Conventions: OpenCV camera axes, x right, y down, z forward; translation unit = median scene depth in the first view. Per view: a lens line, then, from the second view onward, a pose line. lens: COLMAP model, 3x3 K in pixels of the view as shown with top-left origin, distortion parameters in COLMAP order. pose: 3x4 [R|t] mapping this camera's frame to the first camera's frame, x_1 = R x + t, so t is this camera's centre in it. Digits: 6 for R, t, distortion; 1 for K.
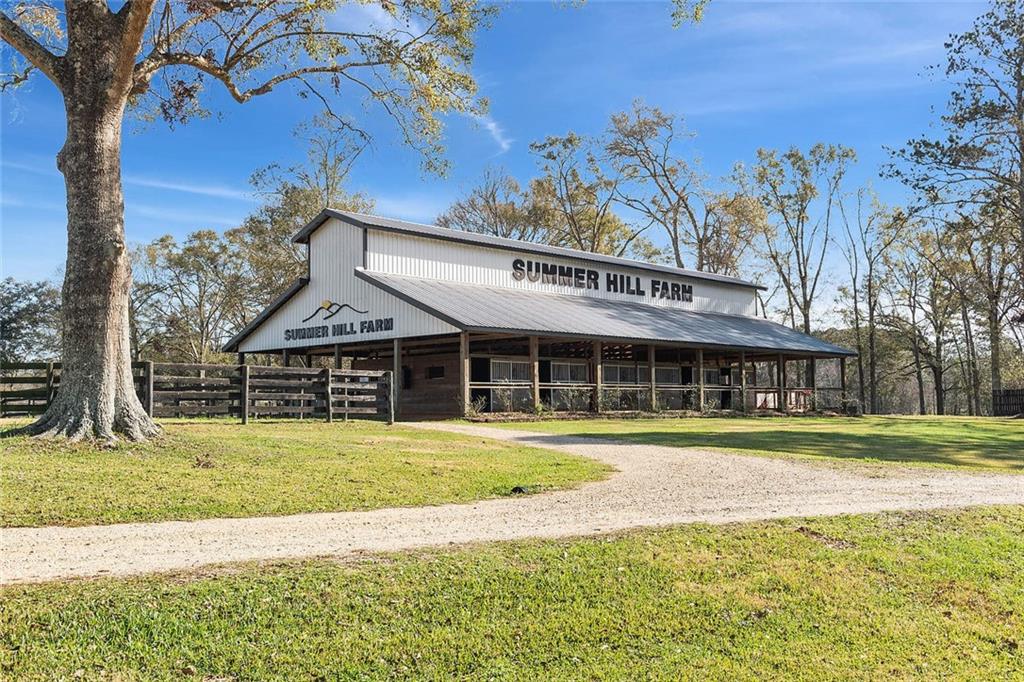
lens RADIAL K [[984.3, 0, 512.0], [0, 984.3, 341.0], [0, 0, 1]] dist [0.002897, -0.001692]
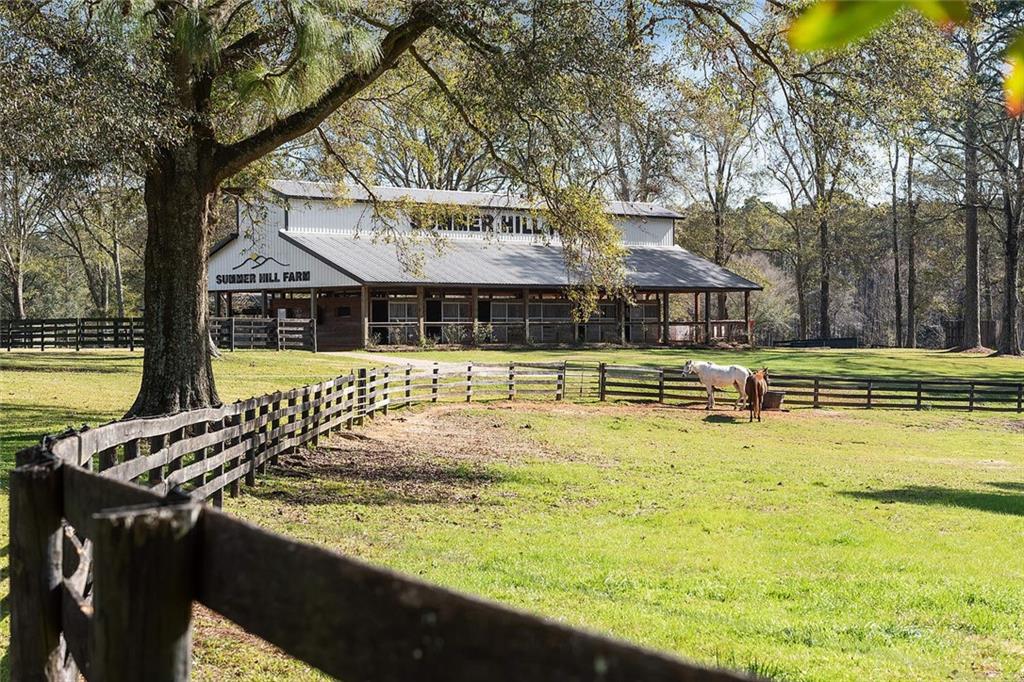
lens RADIAL K [[2141.0, 0, 512.0], [0, 2141.0, 341.0], [0, 0, 1]] dist [0.028704, 0.064604]
pose [[0.999997, 0.002415, -0.000560, 0.142329], [-0.002368, 0.997374, 0.072380, -0.133372], [0.000733, -0.072379, 0.997377, -1.764108]]
